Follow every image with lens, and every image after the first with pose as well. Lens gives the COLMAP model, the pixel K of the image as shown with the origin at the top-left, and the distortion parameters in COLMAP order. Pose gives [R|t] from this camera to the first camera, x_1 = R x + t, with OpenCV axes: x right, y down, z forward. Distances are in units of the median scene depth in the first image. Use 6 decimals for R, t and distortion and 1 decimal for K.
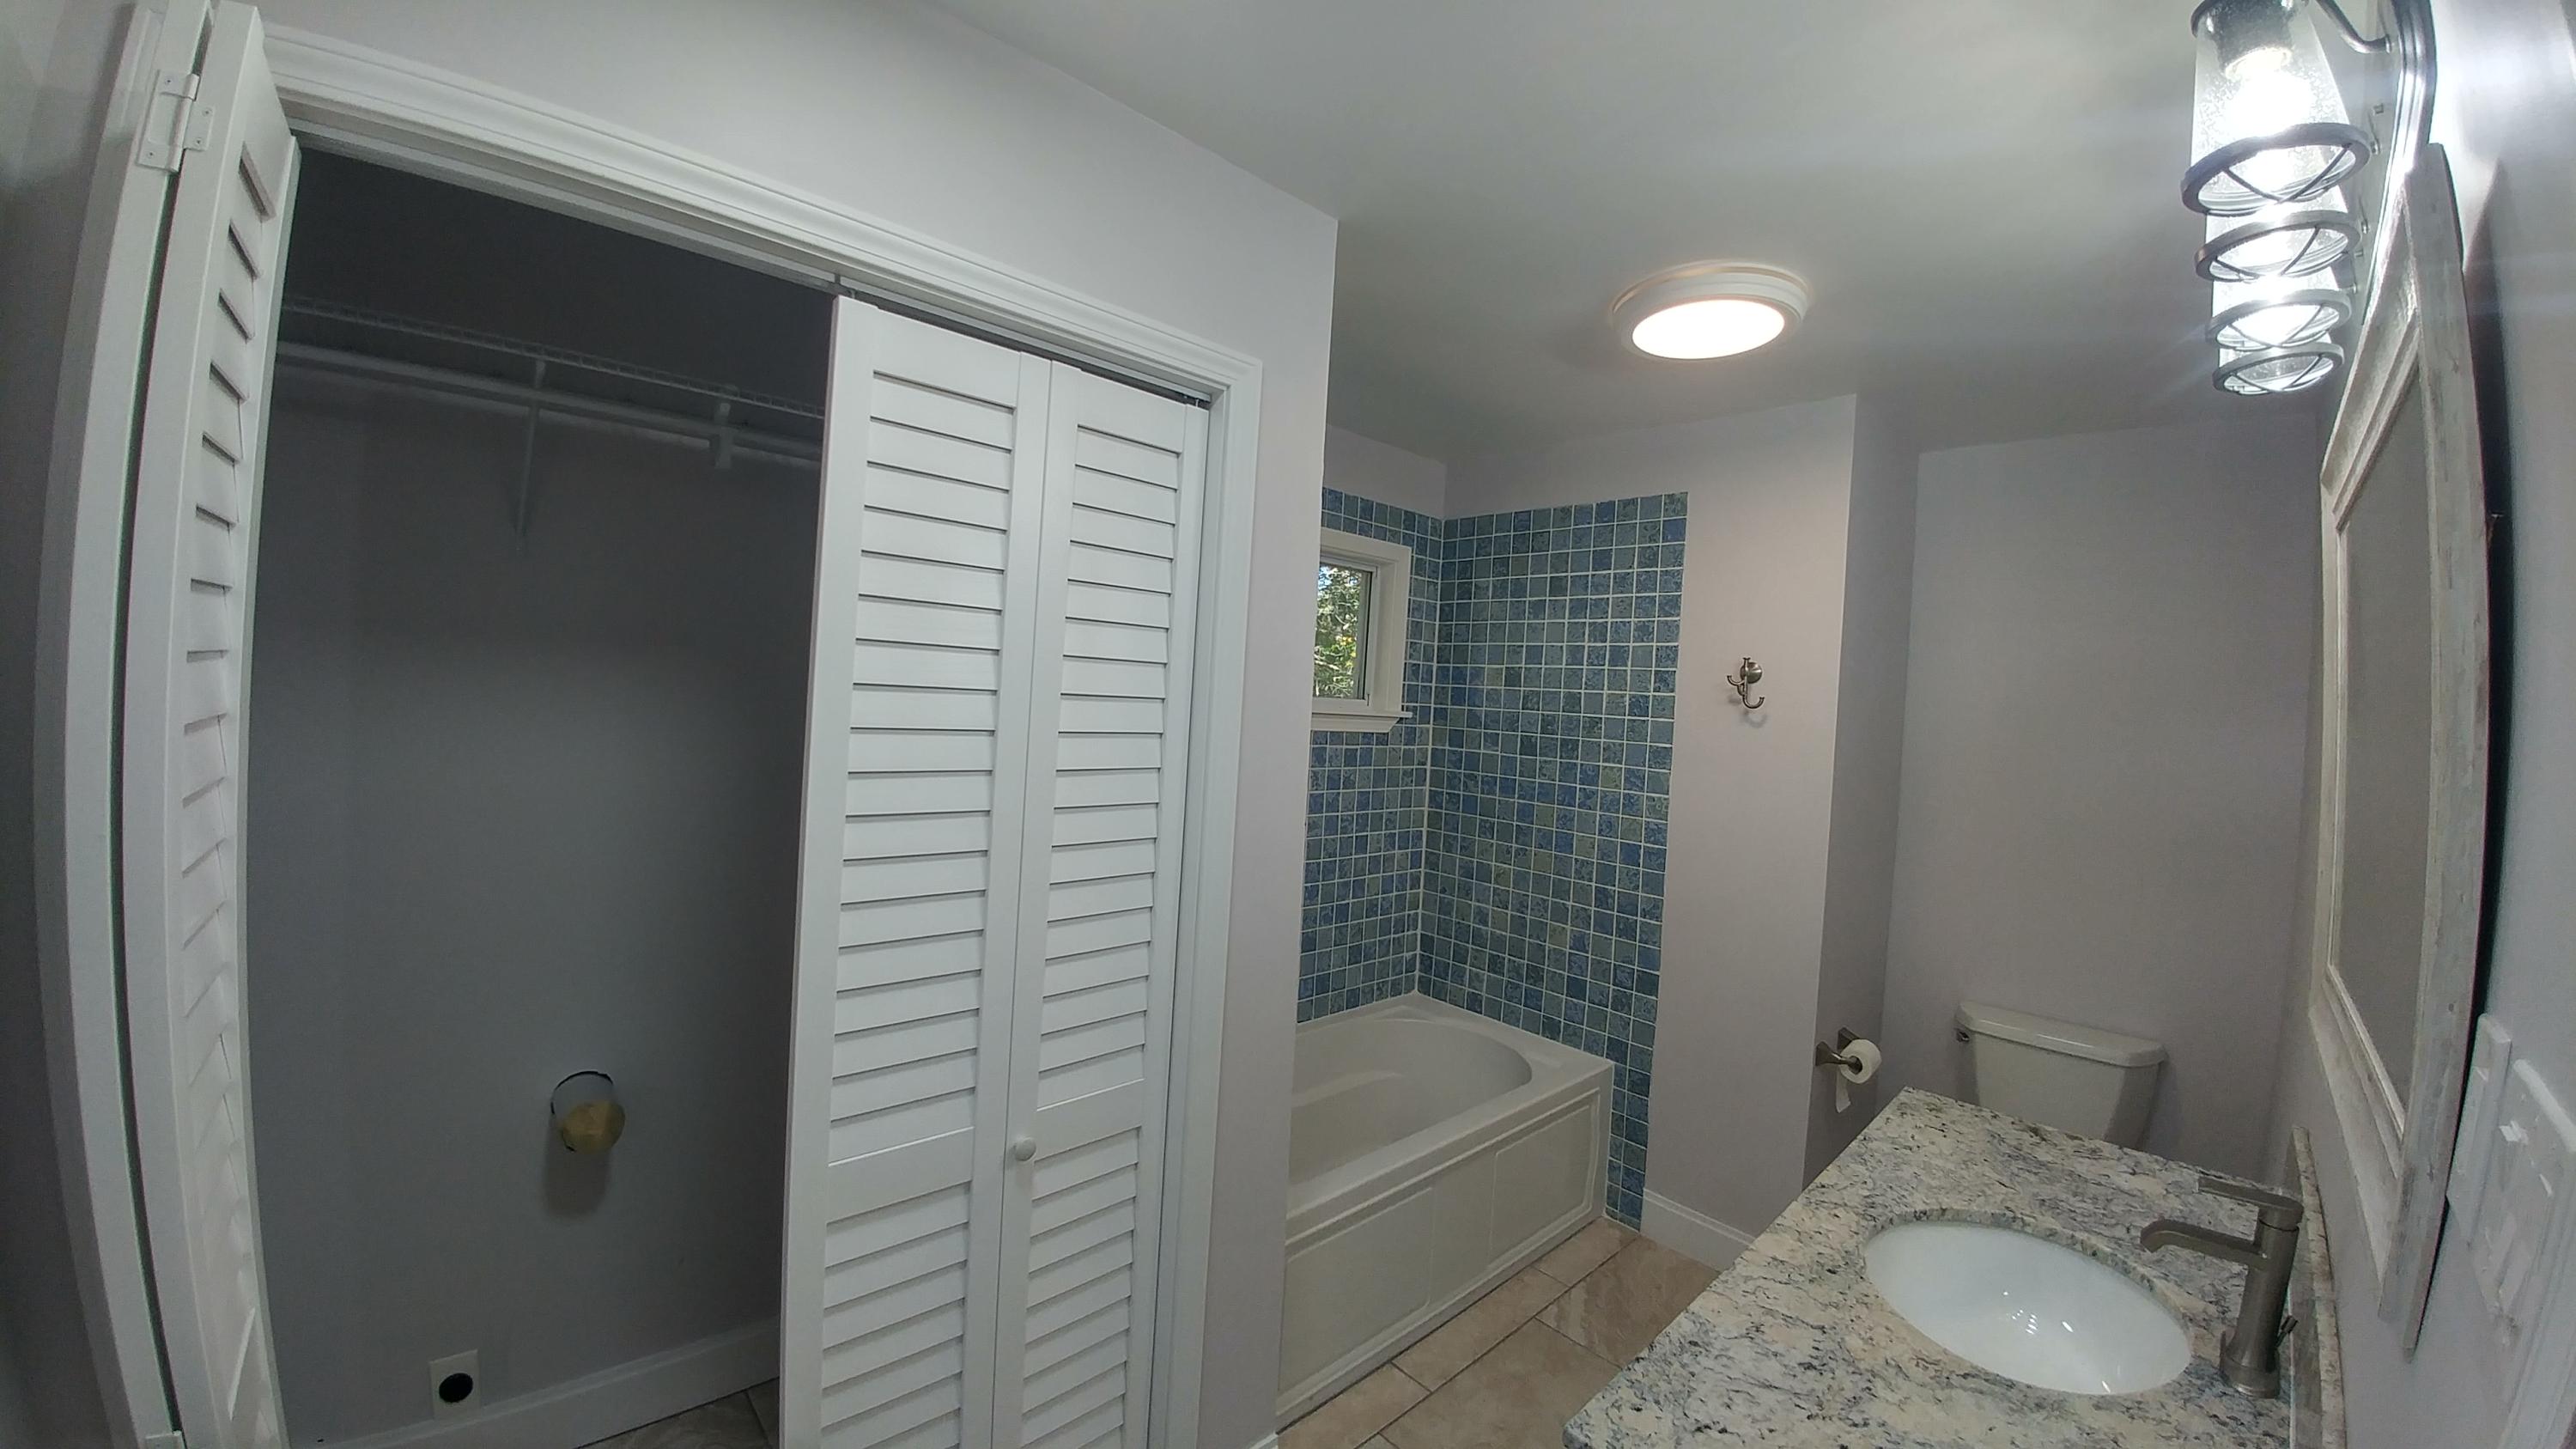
lens RADIAL K [[924.7, 0, 1289.0], [0, 924.7, 712.0], [0, 0, 1]] dist [-0.026521, -0.014190]
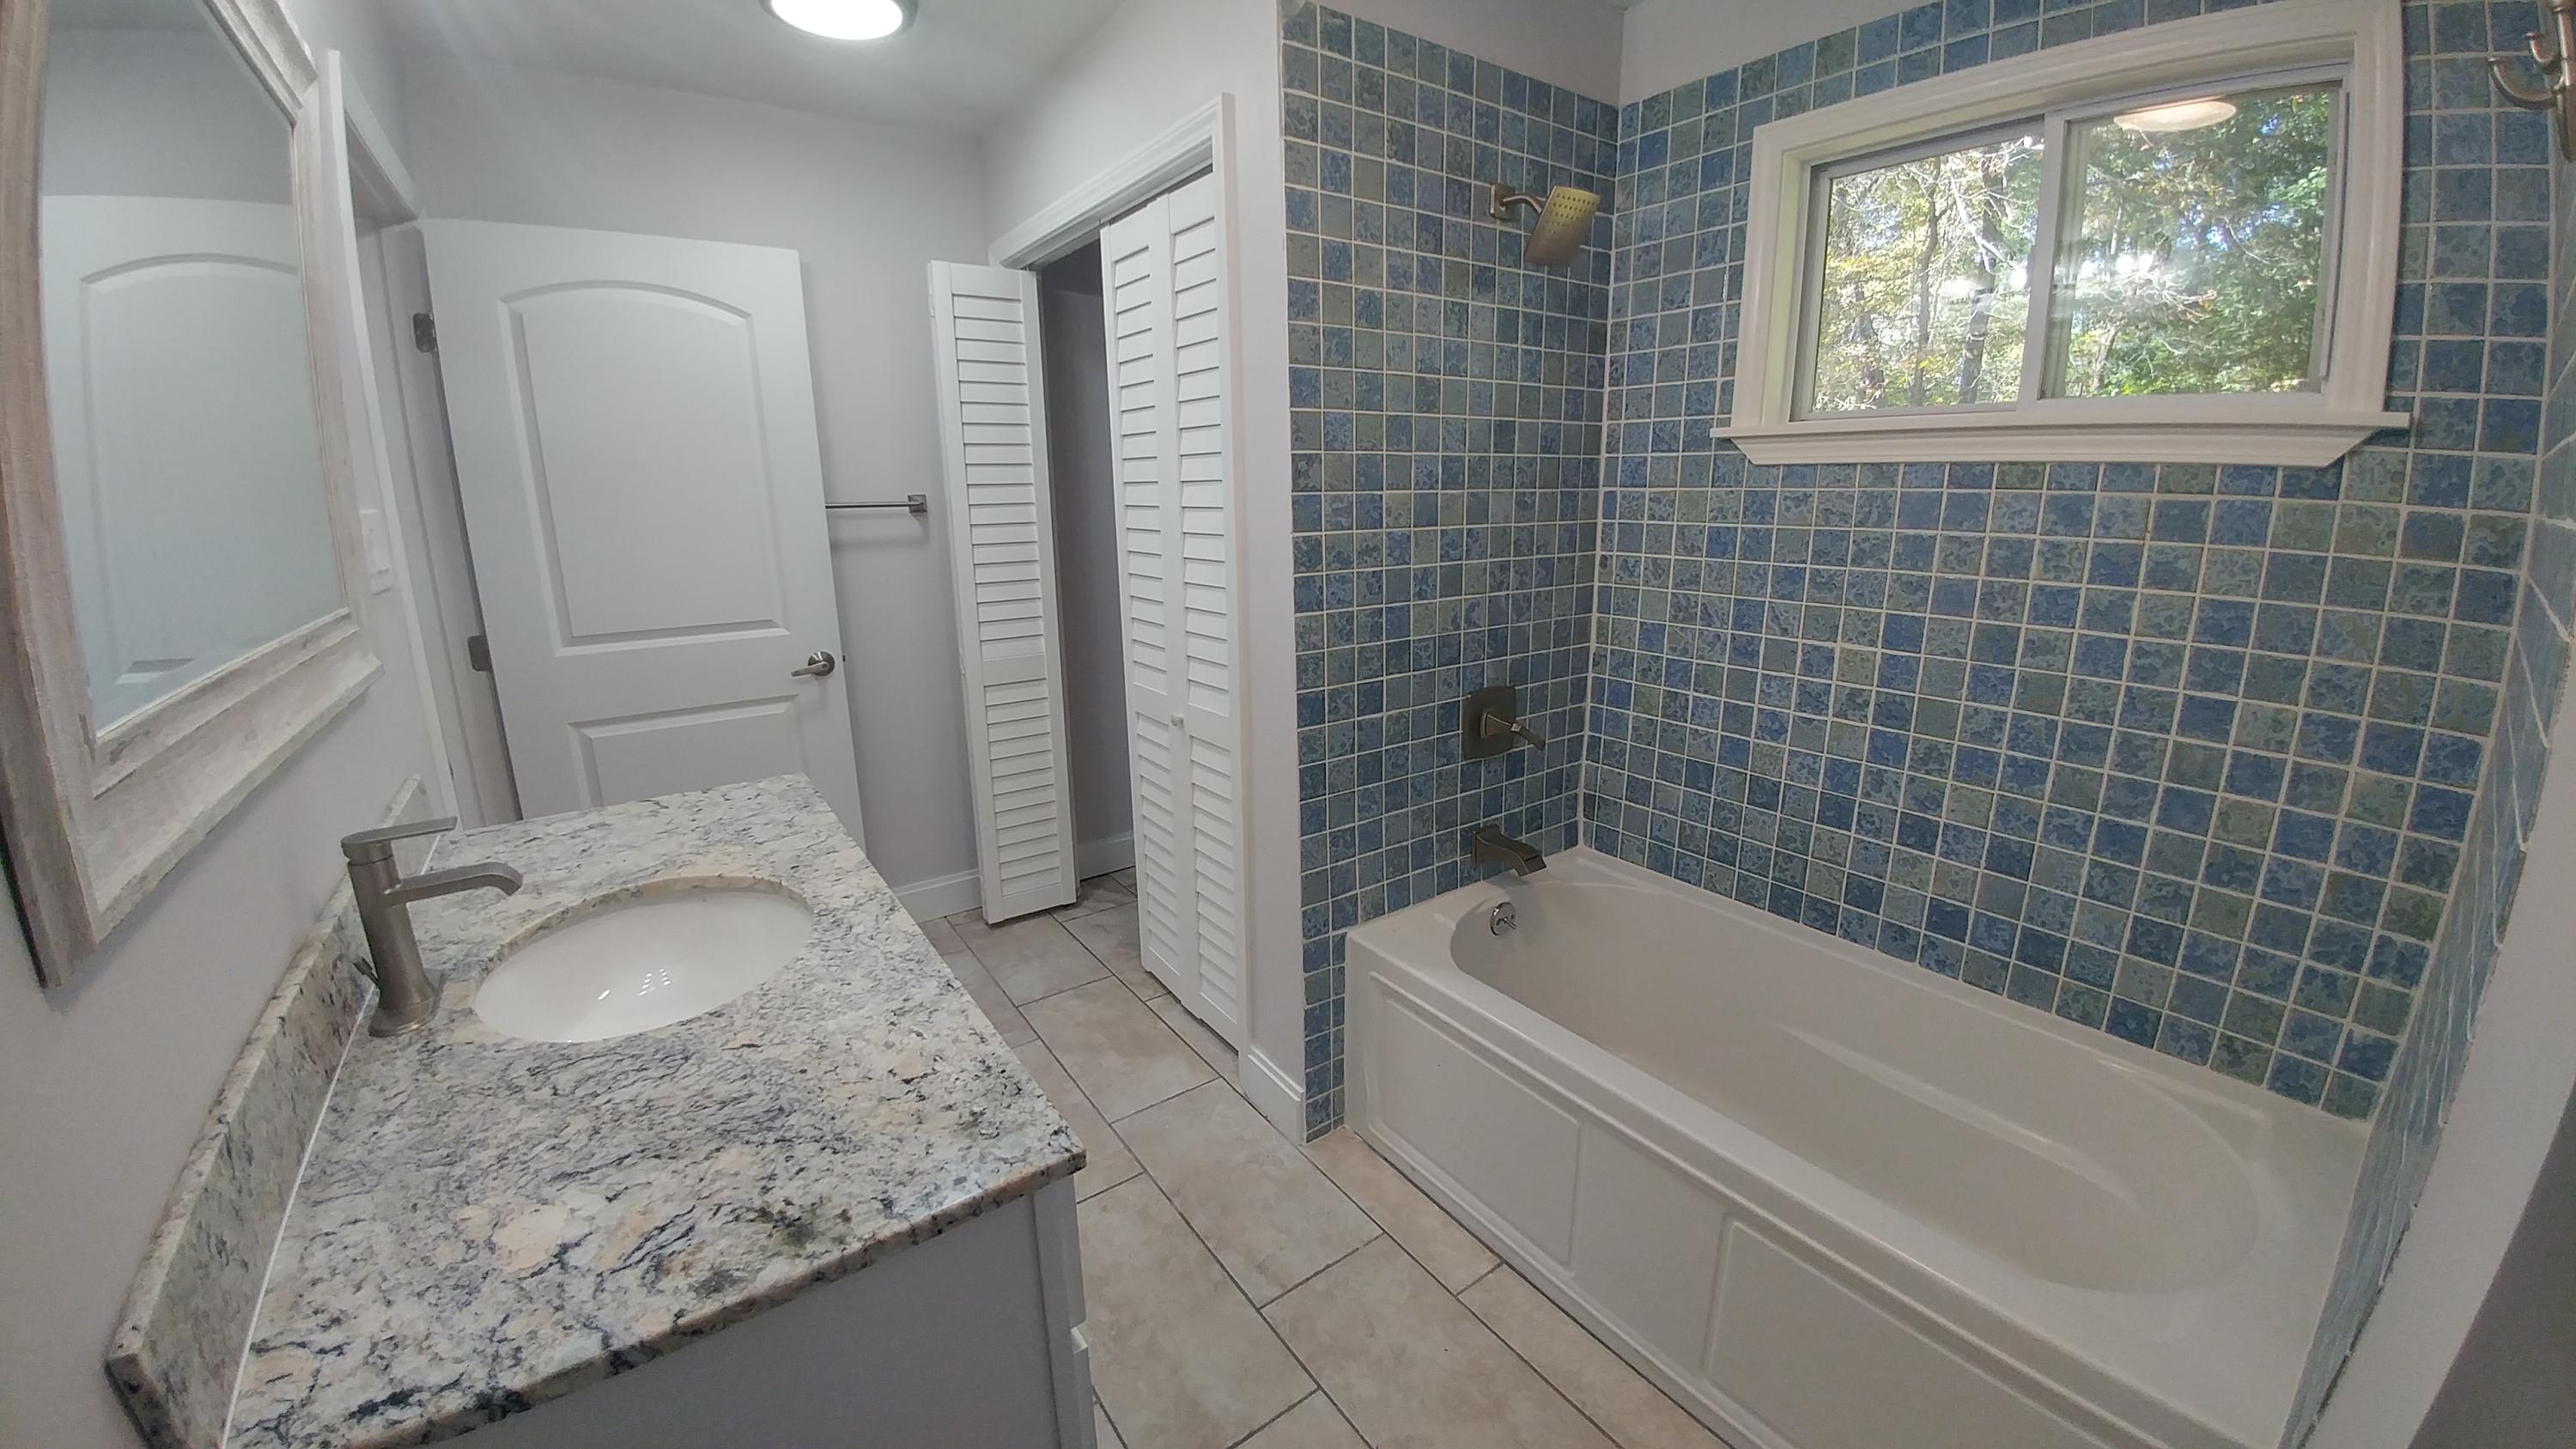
lens RADIAL K [[924.7, 0, 1289.0], [0, 924.7, 712.0], [0, 0, 1]] dist [-0.026521, -0.014190]
pose [[-0.123990, 0.177724, -0.976238, 0.749952], [-0.018753, 0.983234, 0.181380, 0.093633], [0.992106, 0.040796, -0.118578, 0.807287]]
